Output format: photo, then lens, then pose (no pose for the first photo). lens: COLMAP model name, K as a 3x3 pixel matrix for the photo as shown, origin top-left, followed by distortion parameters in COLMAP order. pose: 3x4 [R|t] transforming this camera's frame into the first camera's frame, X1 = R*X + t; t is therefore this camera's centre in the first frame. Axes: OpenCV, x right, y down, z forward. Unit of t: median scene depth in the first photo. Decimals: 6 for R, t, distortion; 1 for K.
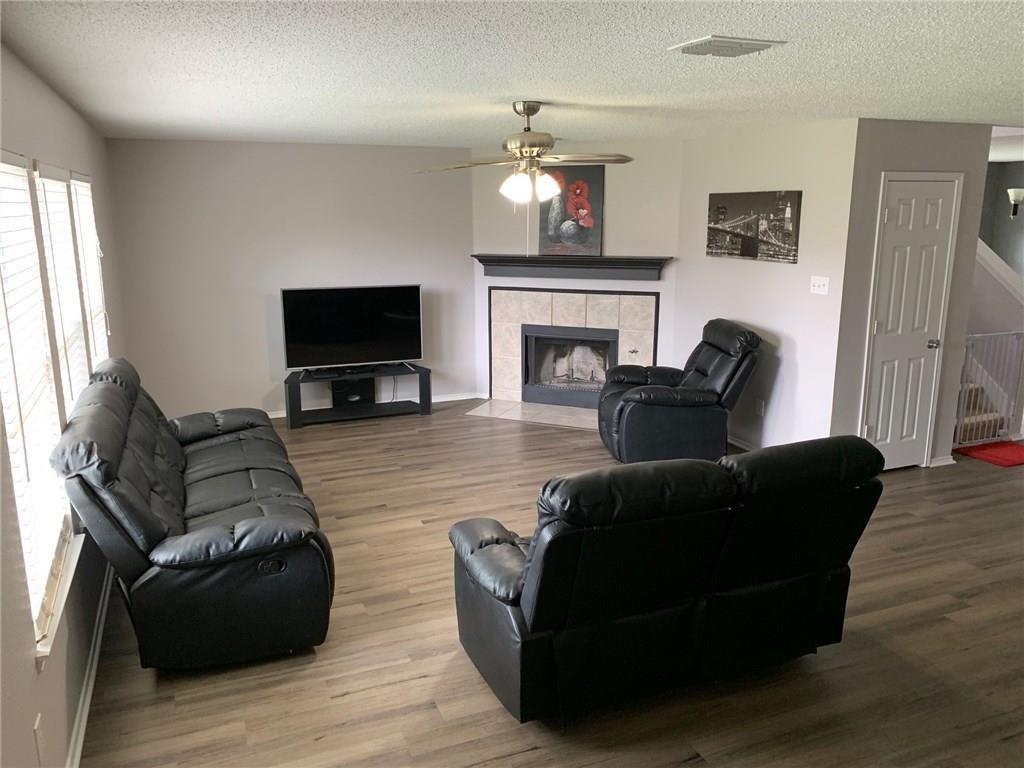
lens RADIAL K [[777.8, 0, 507.9], [0, 777.8, 382.1], [0, 0, 1]] dist [-0.005159, -0.000087]
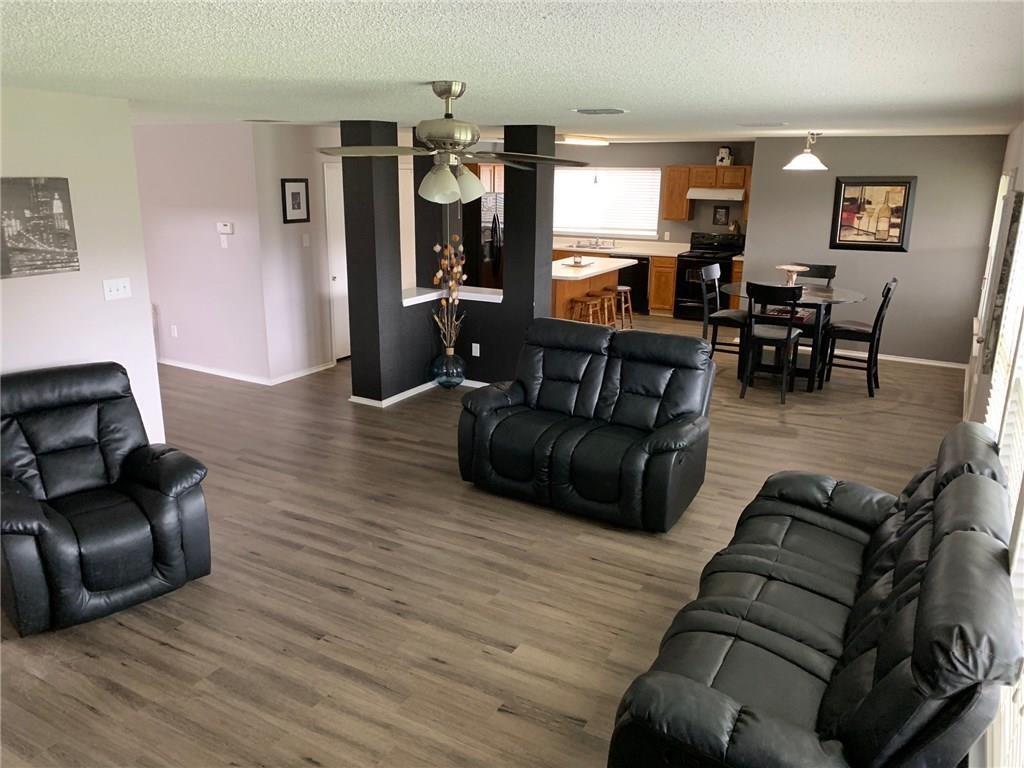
lens RADIAL K [[777.8, 0, 507.8], [0, 777.8, 383.6], [0, 0, 1]] dist [-0.005159, -0.000087]
pose [[-0.622885, -0.214944, 0.752205, -0.515886], [0.157432, 0.907404, 0.389659, -0.283876], [-0.766309, 0.361134, -0.531369, 1.114148]]
